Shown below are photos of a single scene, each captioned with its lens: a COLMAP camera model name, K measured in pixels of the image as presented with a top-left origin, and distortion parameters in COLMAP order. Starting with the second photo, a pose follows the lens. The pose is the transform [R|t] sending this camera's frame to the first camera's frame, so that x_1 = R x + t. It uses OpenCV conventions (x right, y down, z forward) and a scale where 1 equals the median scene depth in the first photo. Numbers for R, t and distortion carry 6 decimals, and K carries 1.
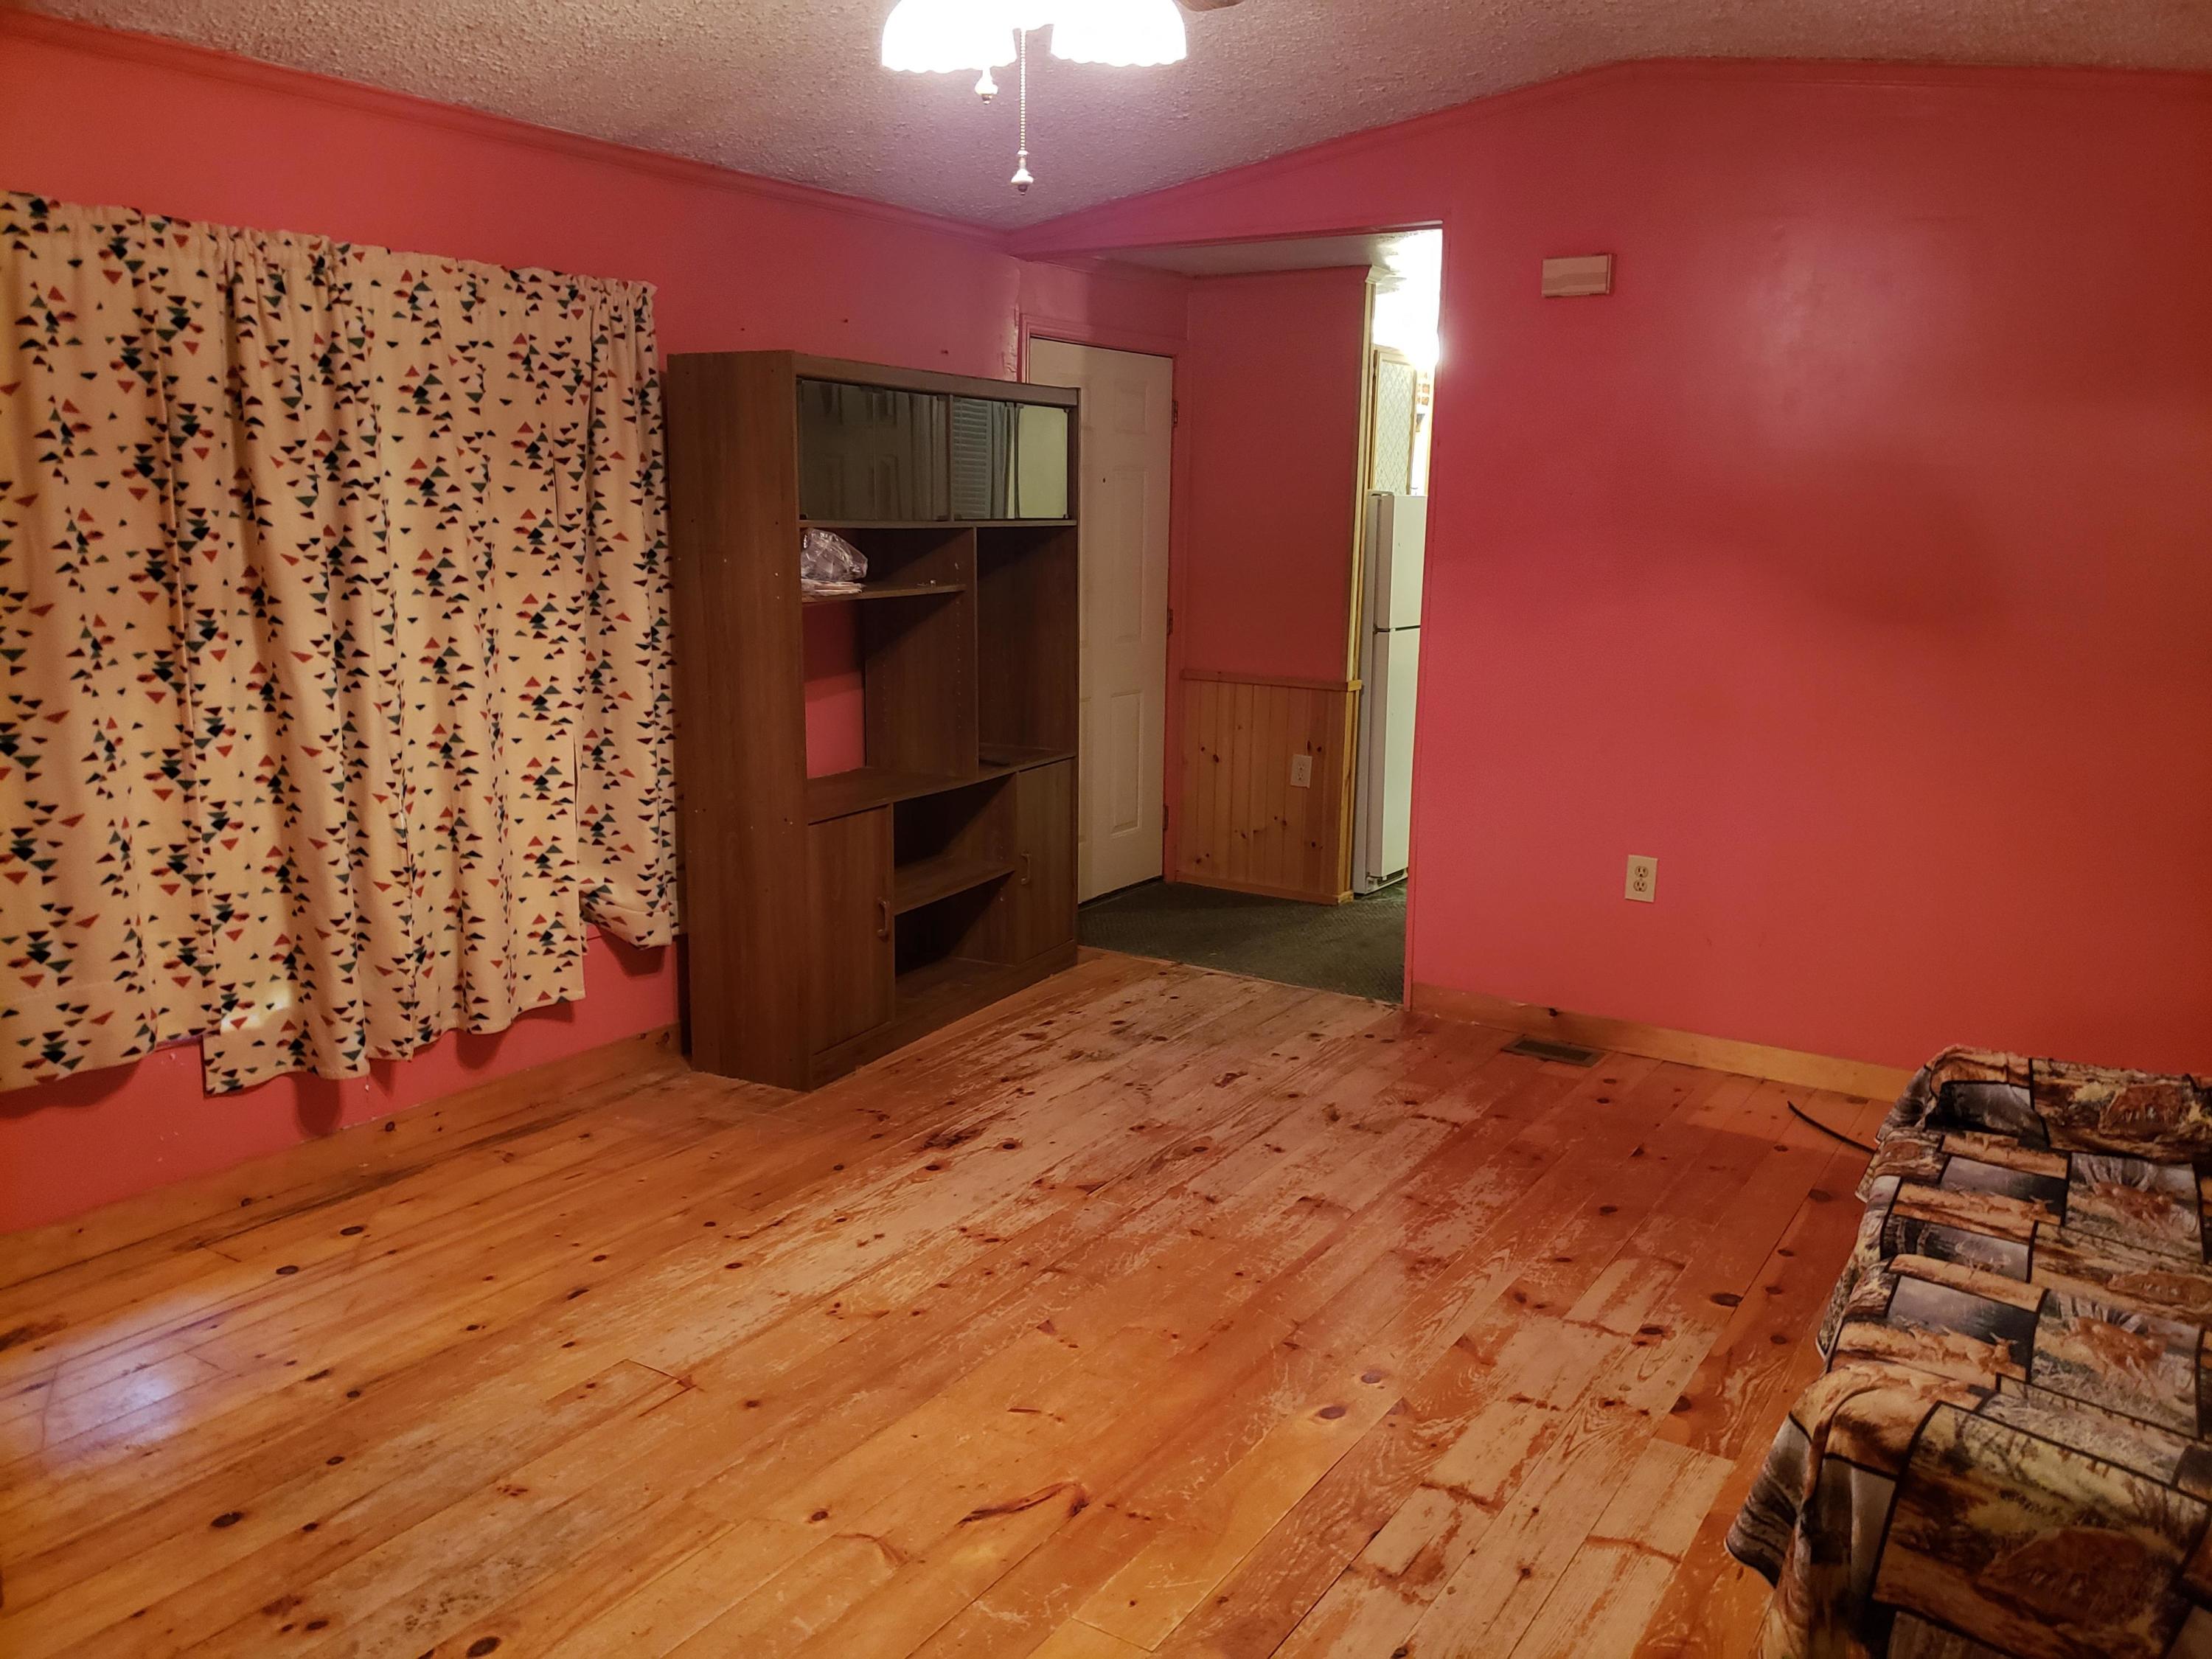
lens RADIAL K [[1734.1, 0, 1095.6], [0, 1734.1, 816.1], [0, 0, 1]] dist [0.078688, -0.102057]
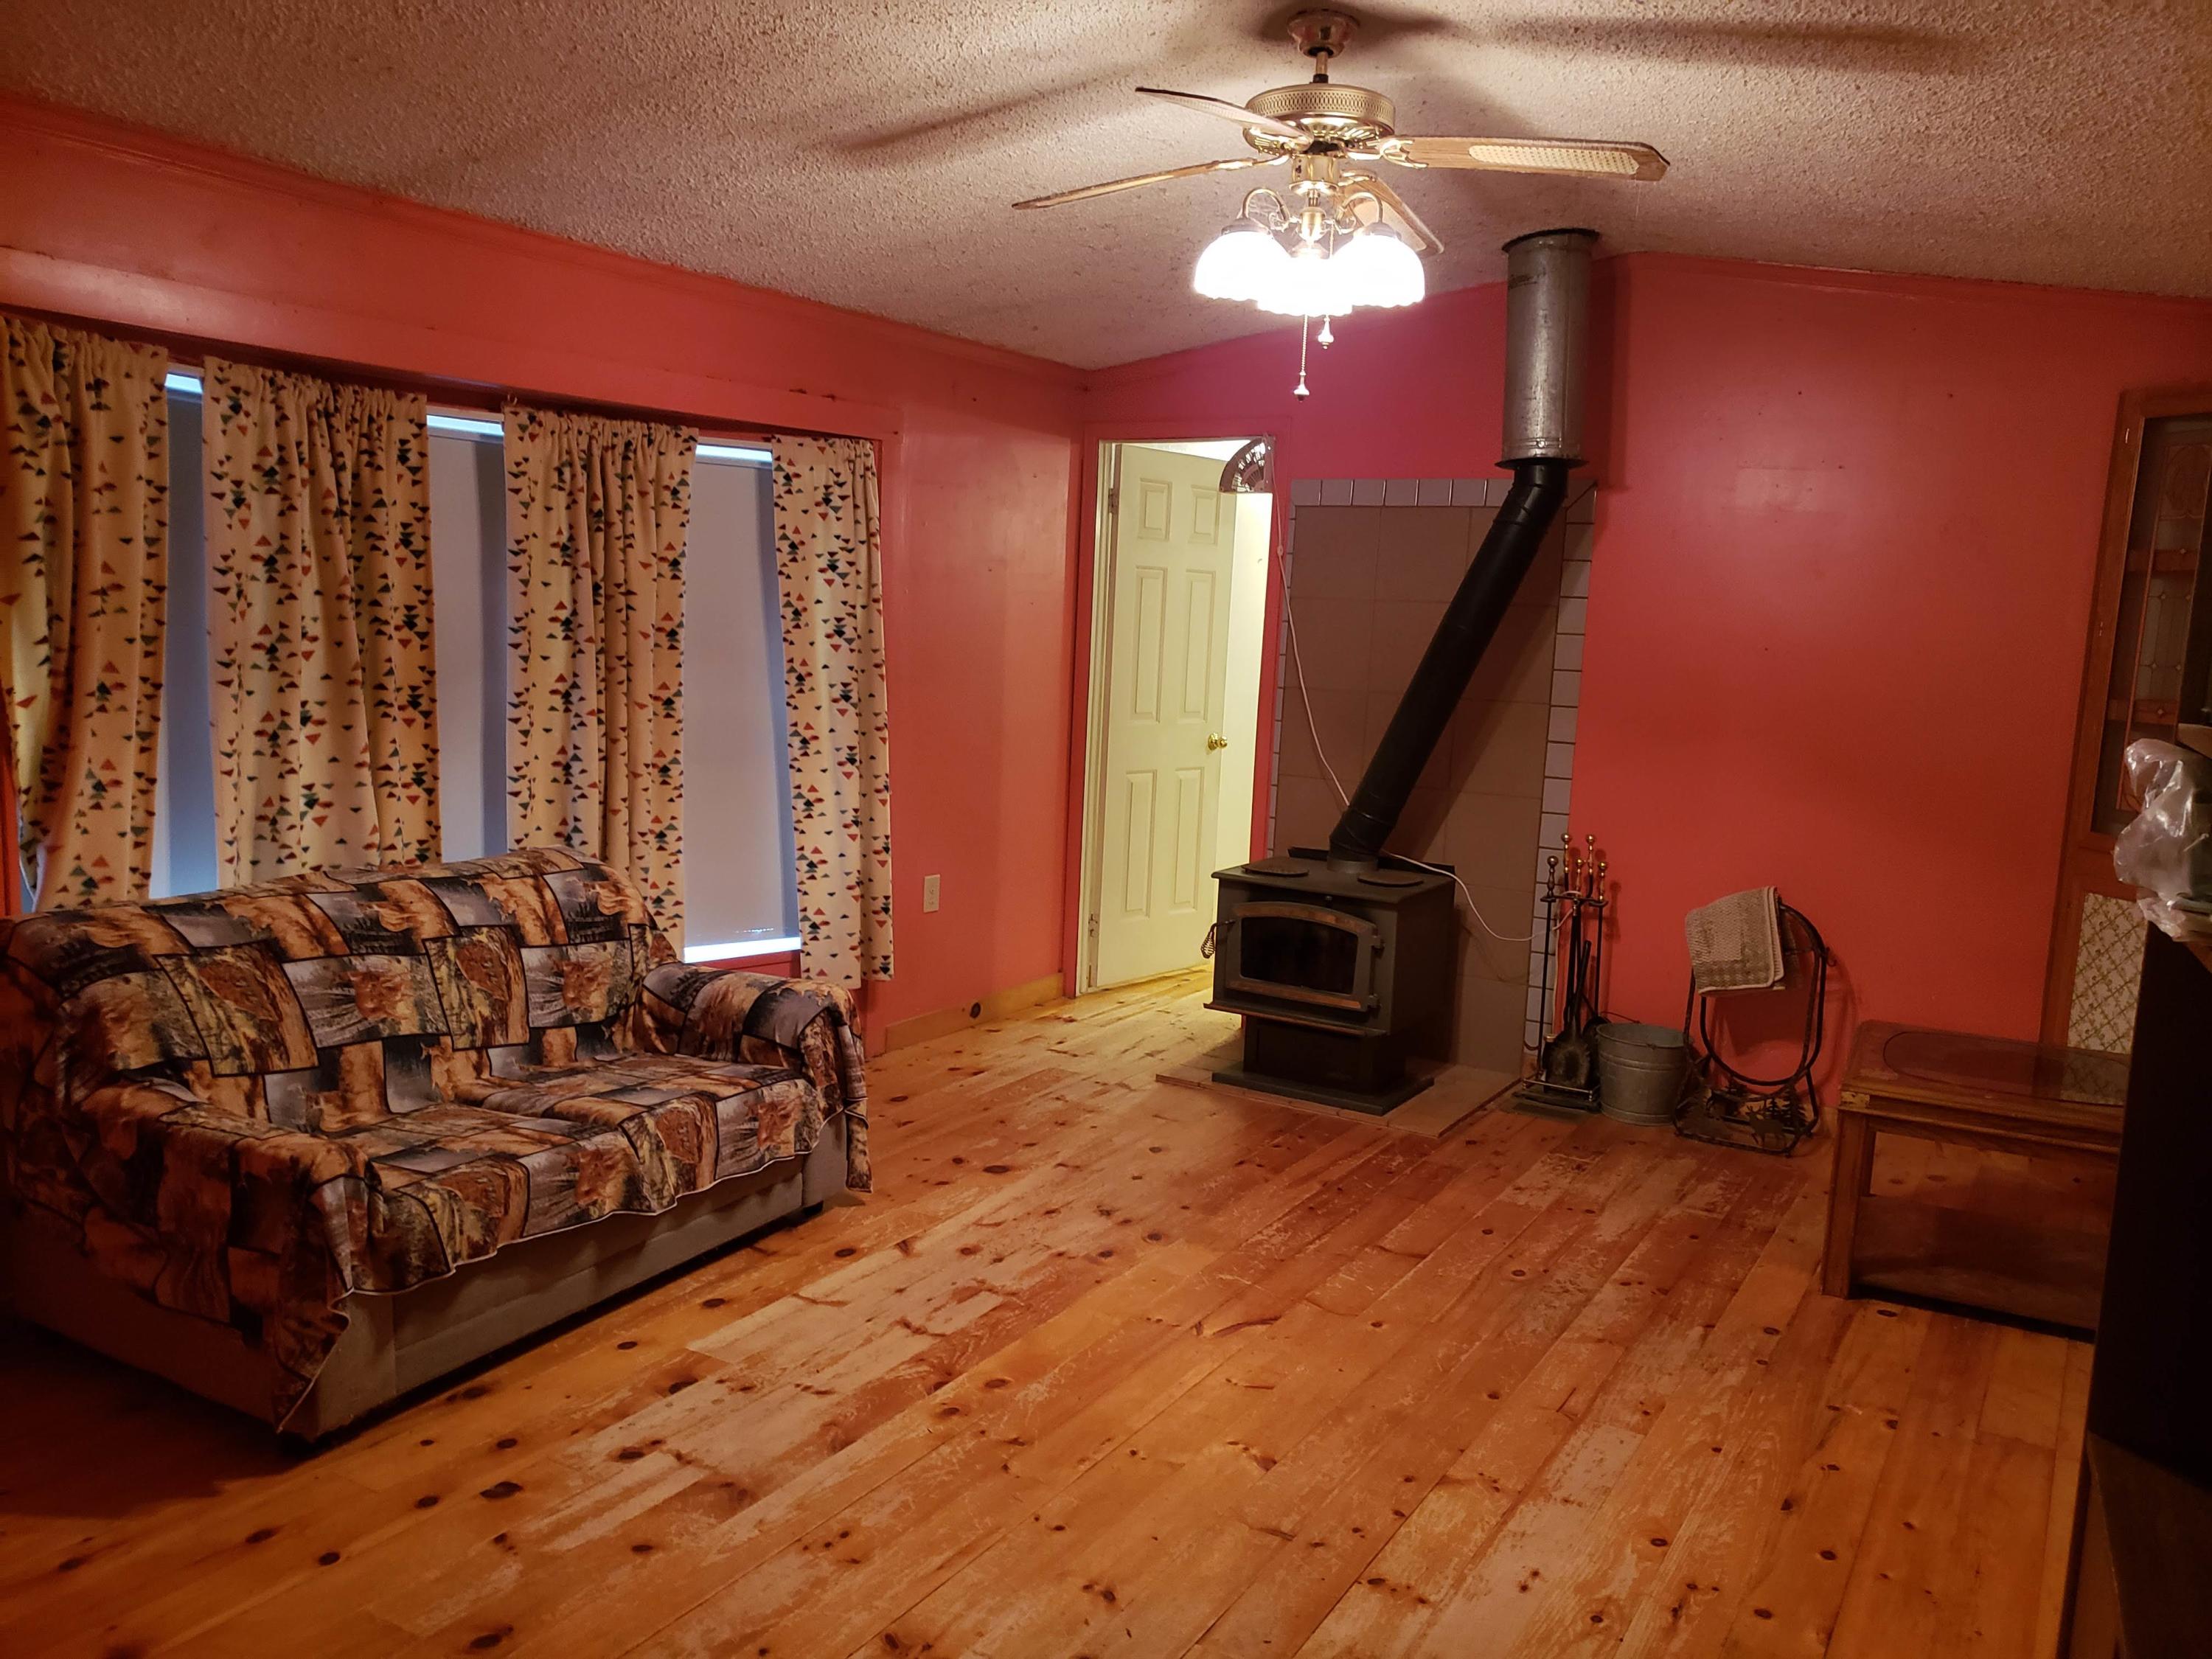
lens RADIAL K [[1734.1, 0, 1095.6], [0, 1734.1, 816.1], [0, 0, 1]] dist [0.078688, -0.102057]
pose [[-0.997428, -0.054949, -0.046018, 0.133082], [-0.066215, 0.952210, 0.298181, -0.339583], [0.027434, 0.300461, -0.953399, 1.848974]]
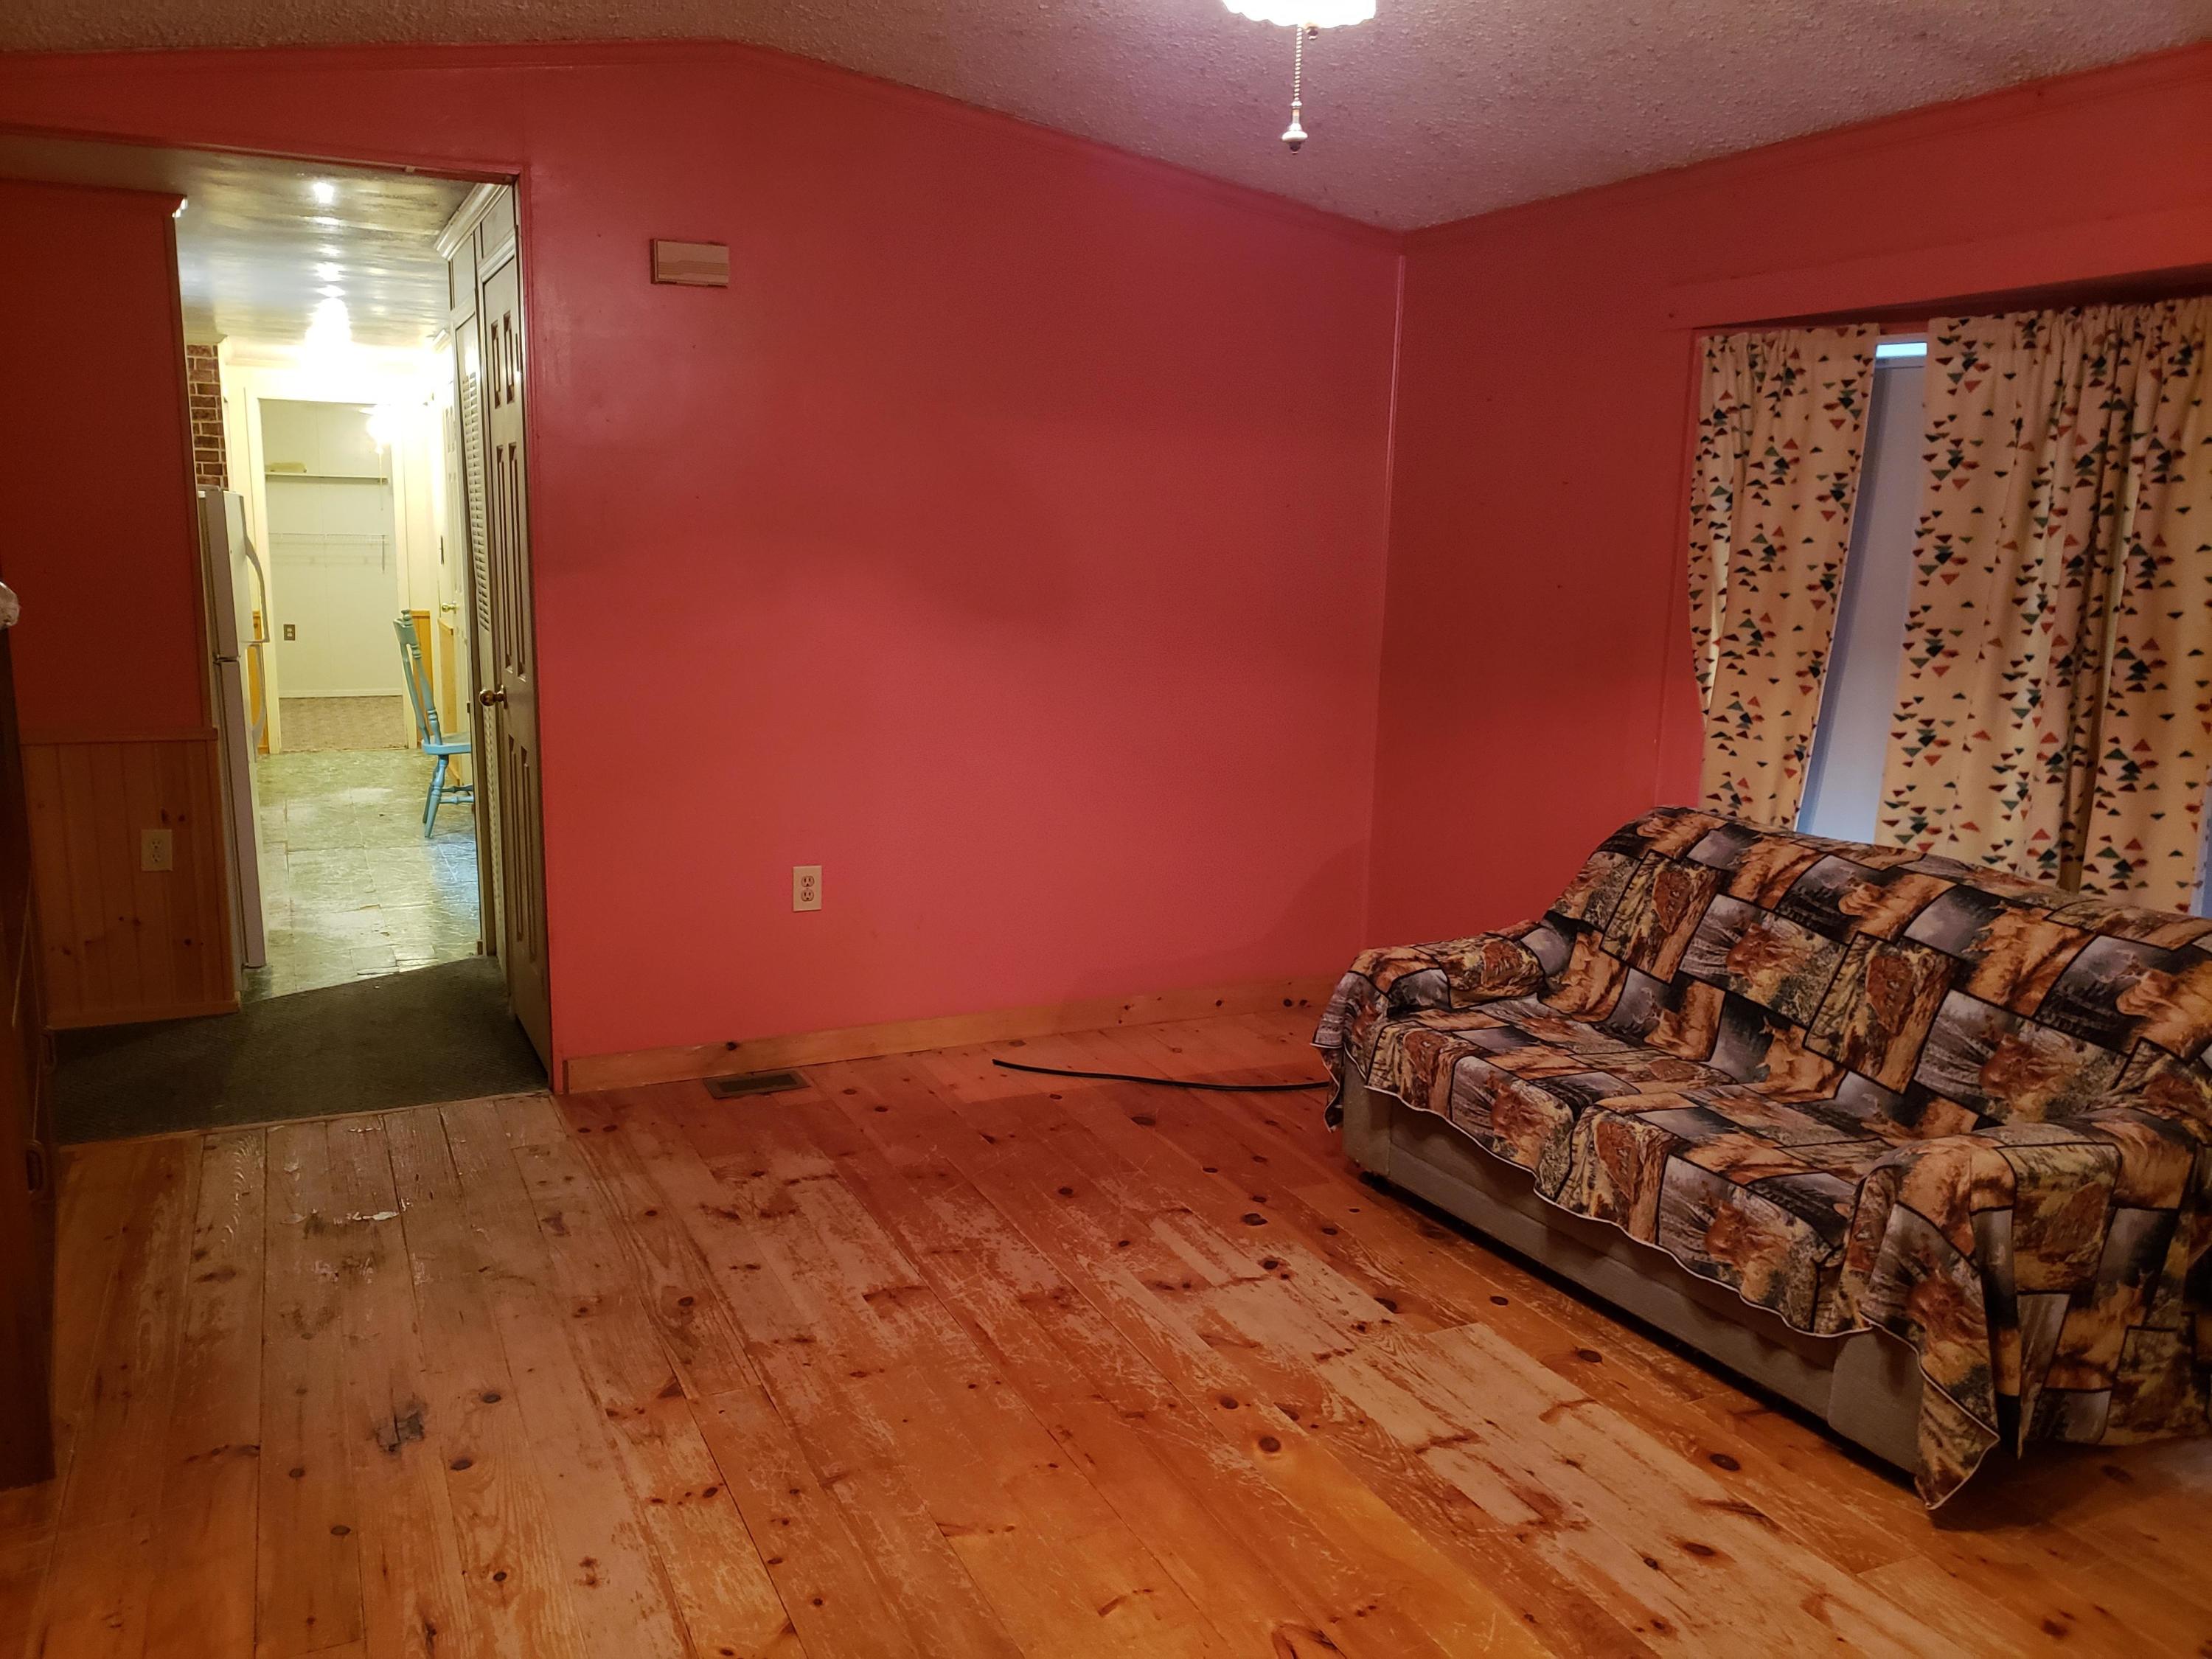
lens RADIAL K [[1751.4, 0, 1117.0], [0, 1751.4, 835.7], [0, 0, 1]] dist [0.094799, -0.178382]
pose [[0.525829, -0.155916, 0.836178, -0.636615], [0.142714, 0.985293, 0.093975, -0.093447], [-0.838533, 0.069920, 0.540346, 0.476338]]
